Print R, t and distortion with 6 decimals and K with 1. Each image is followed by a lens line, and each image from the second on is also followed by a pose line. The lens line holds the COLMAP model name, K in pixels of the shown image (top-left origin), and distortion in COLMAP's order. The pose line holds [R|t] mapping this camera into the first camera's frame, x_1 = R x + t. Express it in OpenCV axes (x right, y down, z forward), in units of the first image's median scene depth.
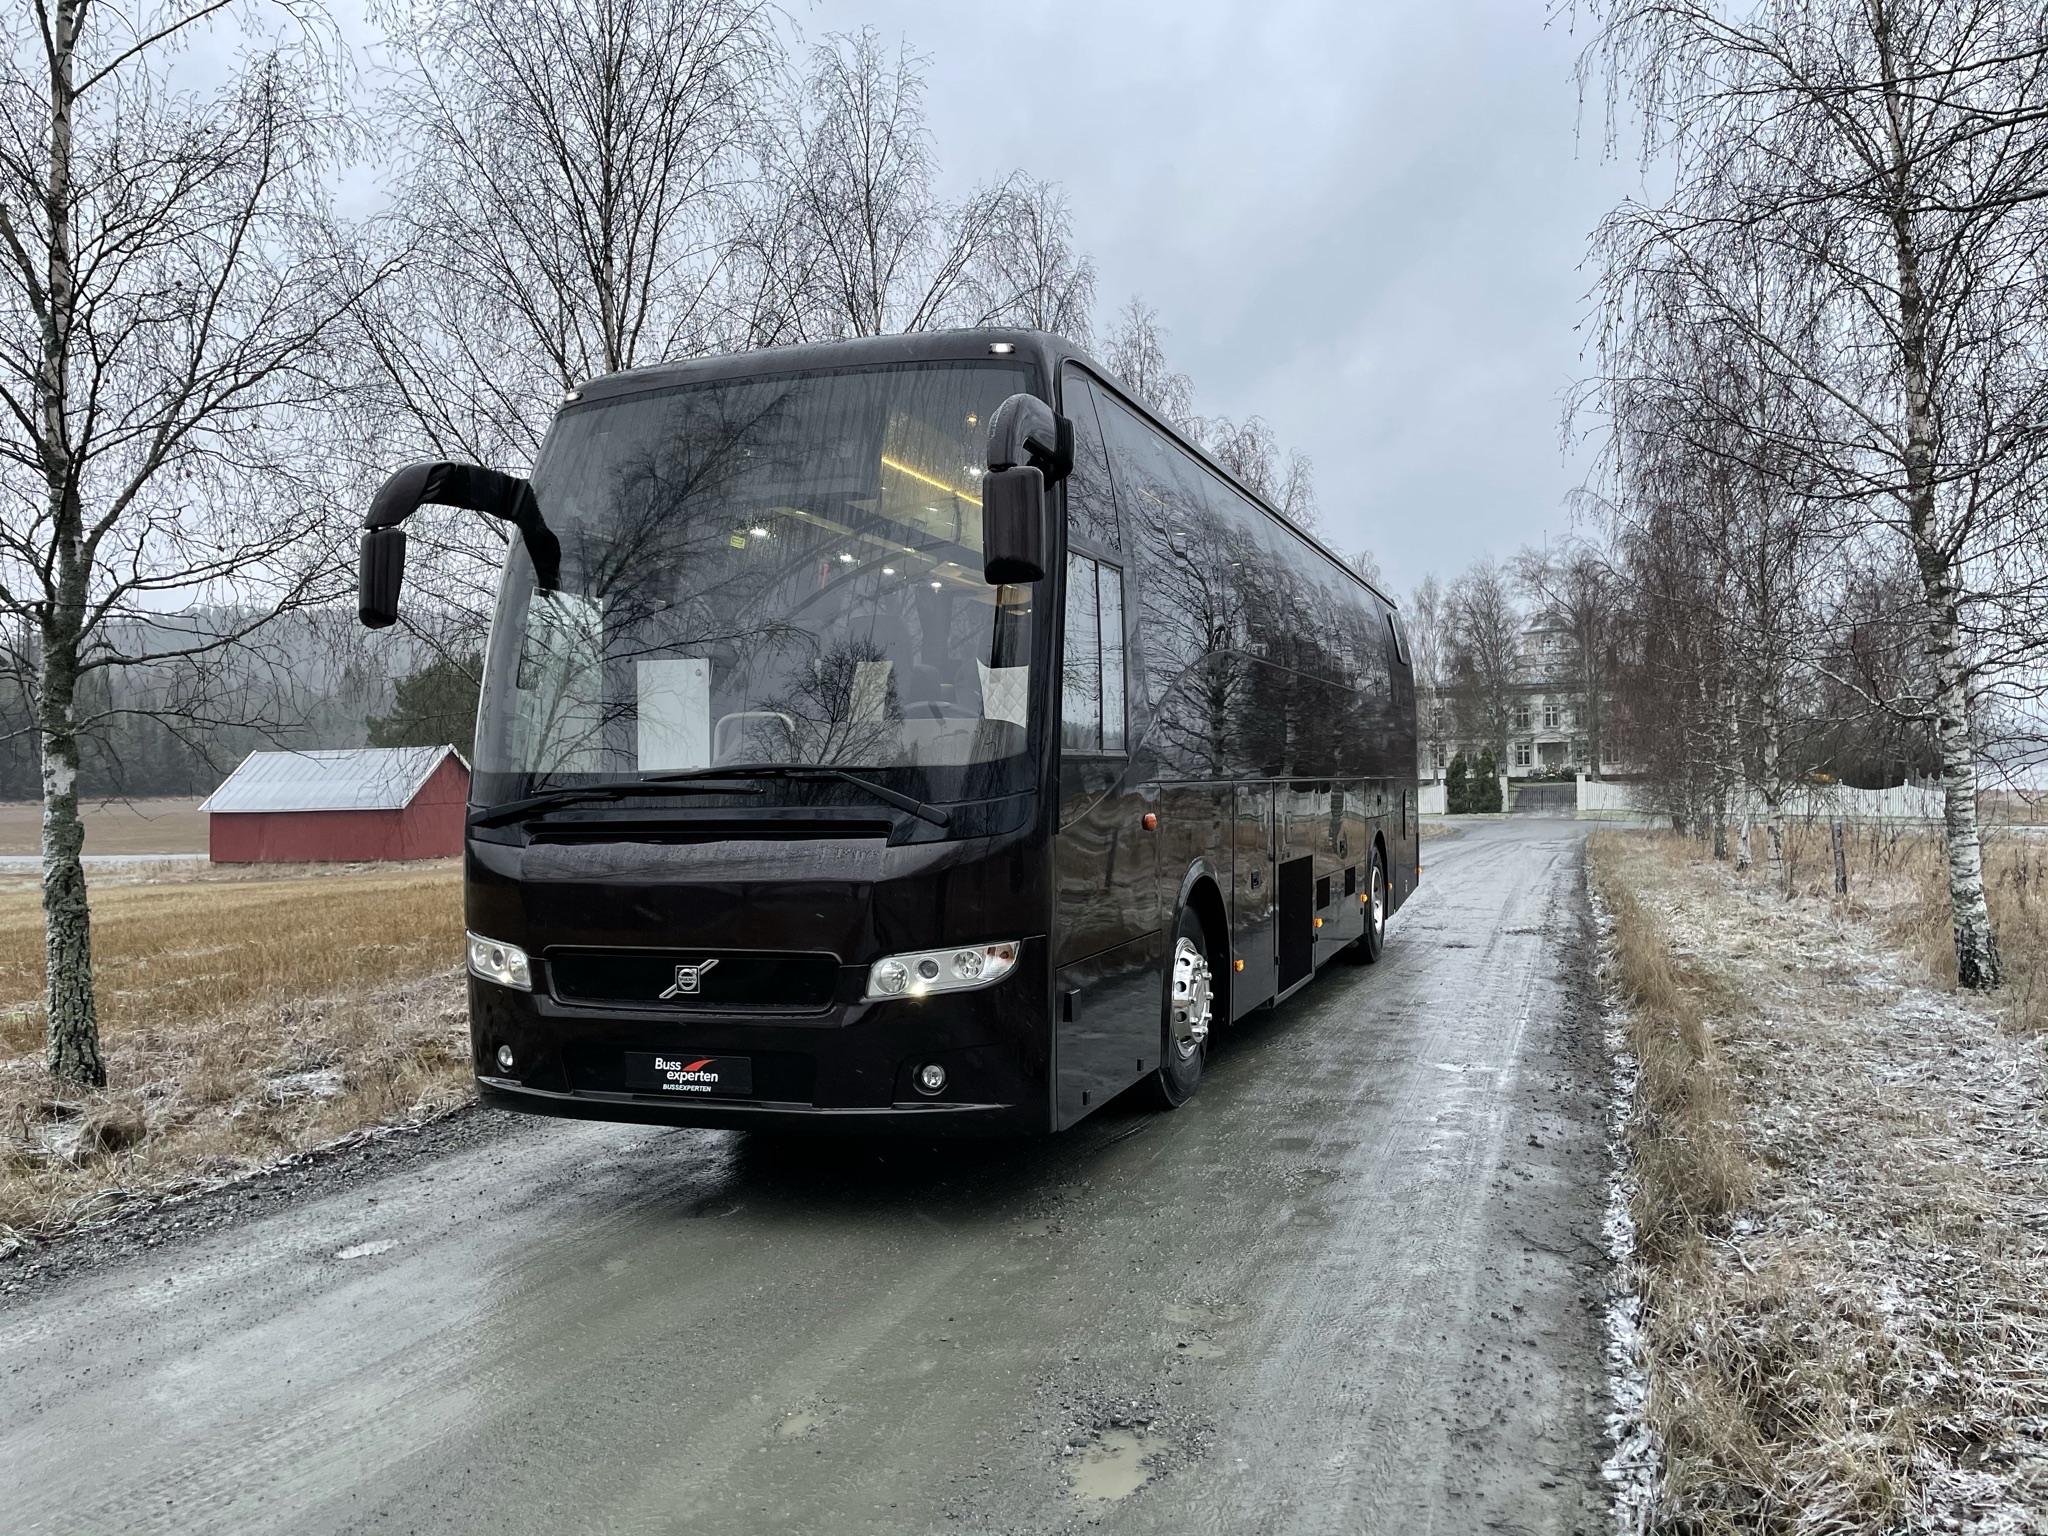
lens RADIAL K [[1577.9, 0, 1024.0], [0, 1577.9, 768.0], [0, 0, 1]] dist [0.079026, -0.002617]
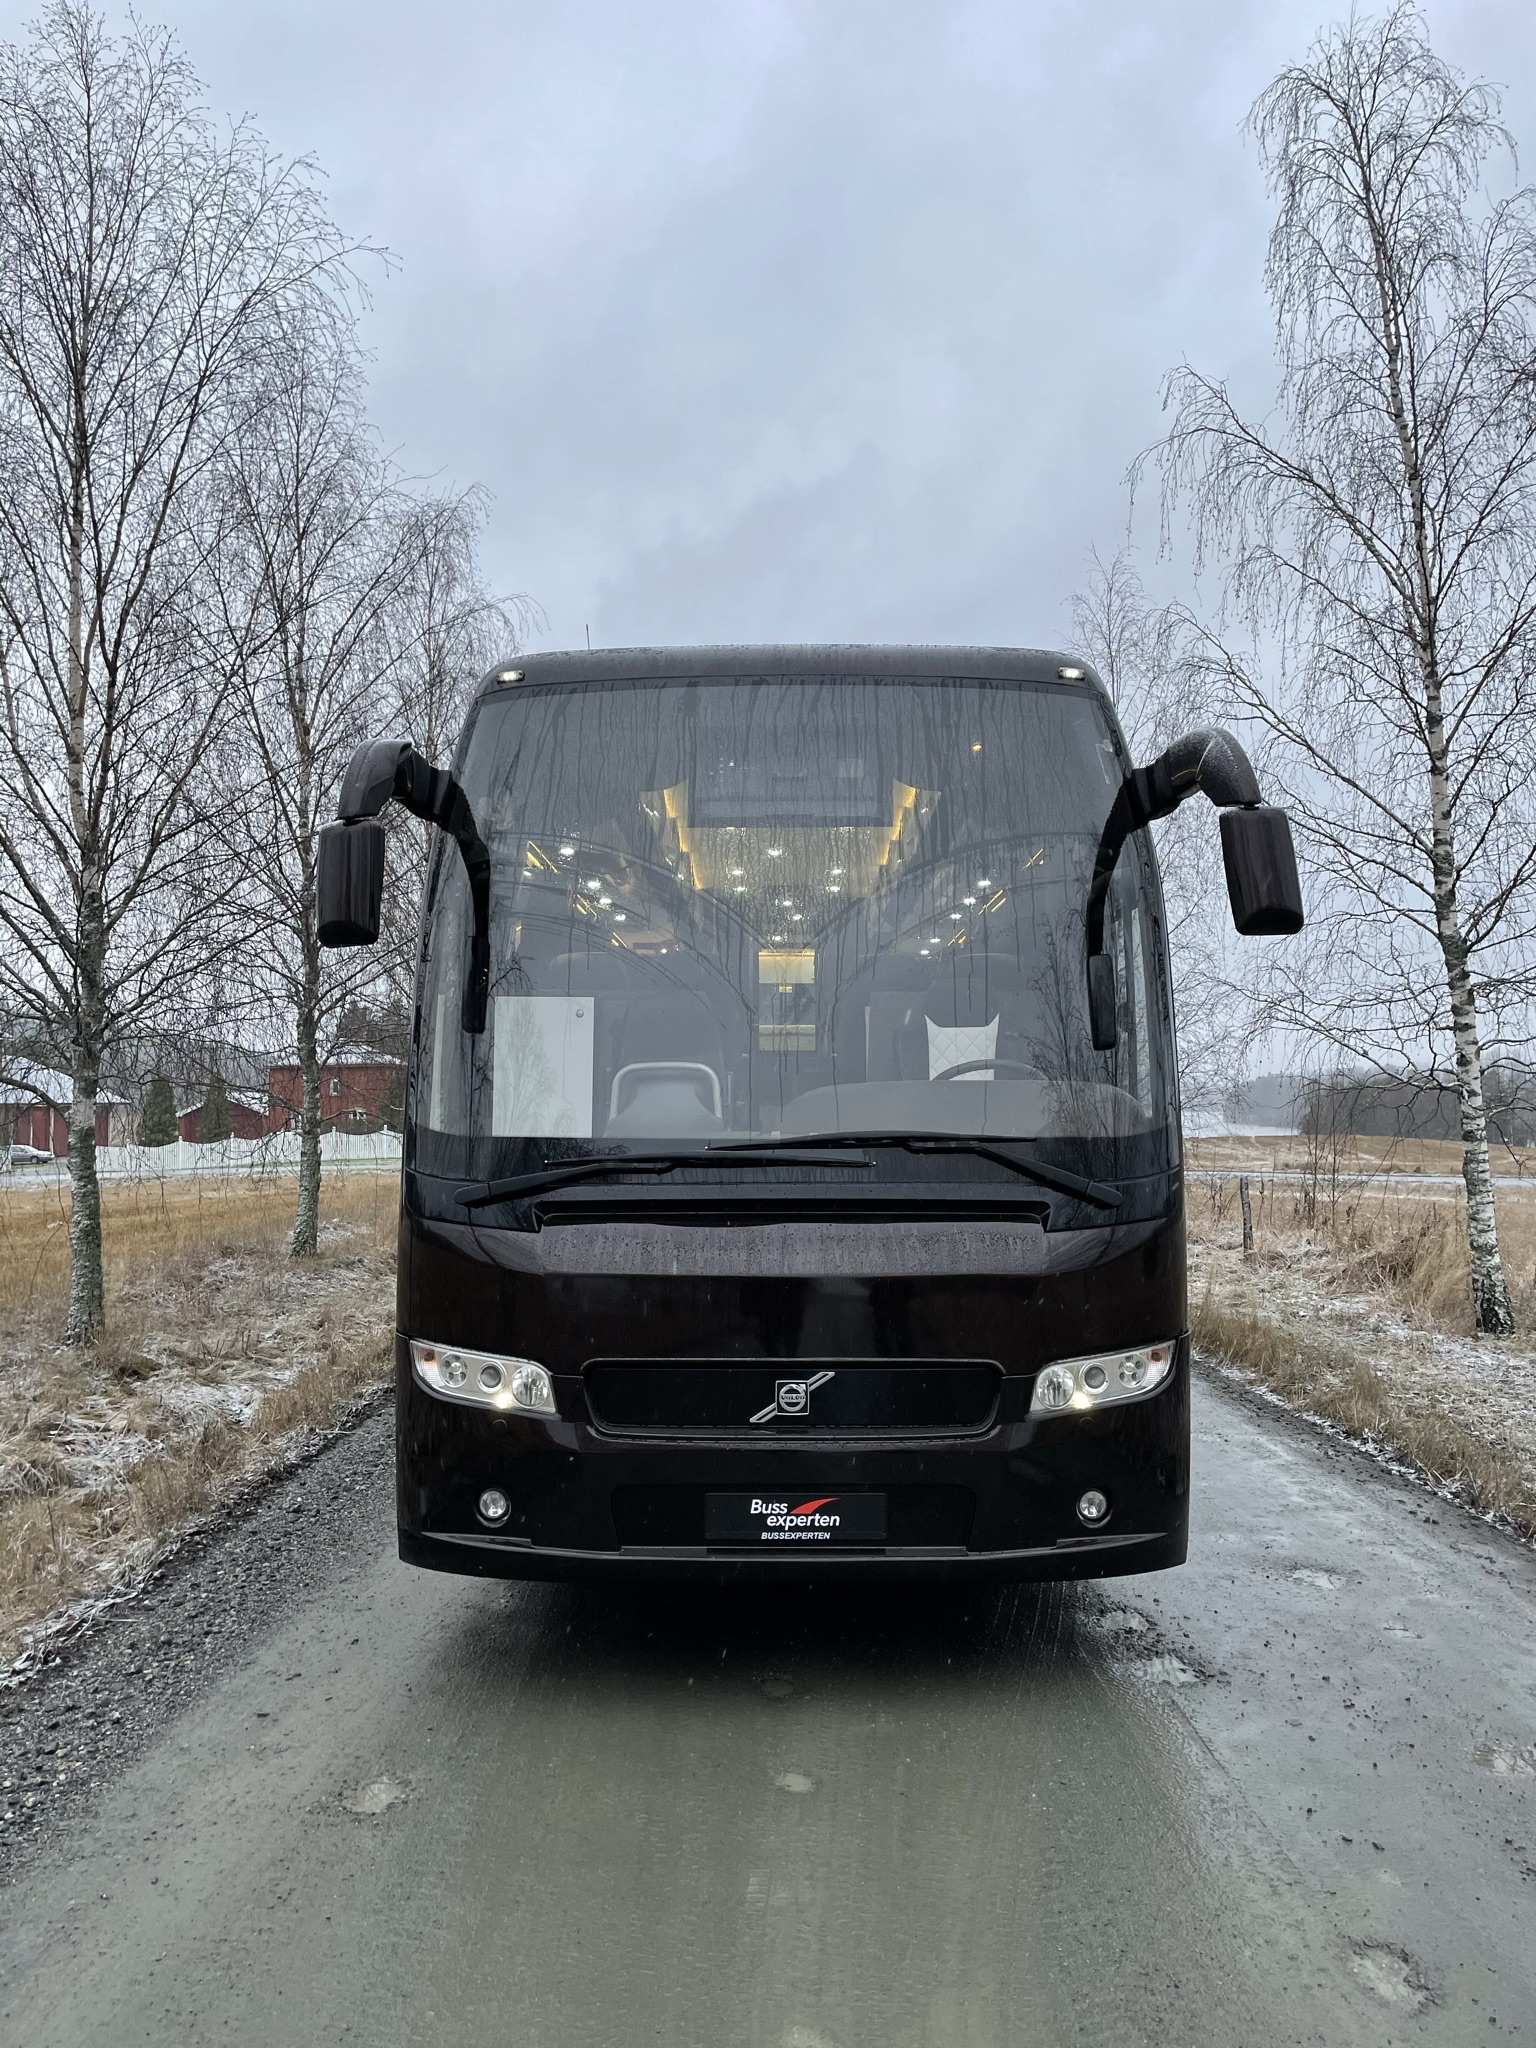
lens RADIAL K [[1577.9, 0, 769.6], [0, 1577.9, 1002.3], [0, 0, 1]] dist [0.079026, -0.002617]
pose [[0.942787, 0.037795, 0.331247, -0.475315], [-0.015770, 0.997497, -0.068931, -0.011824], [-0.333023, 0.059763, 0.941023, 0.216719]]
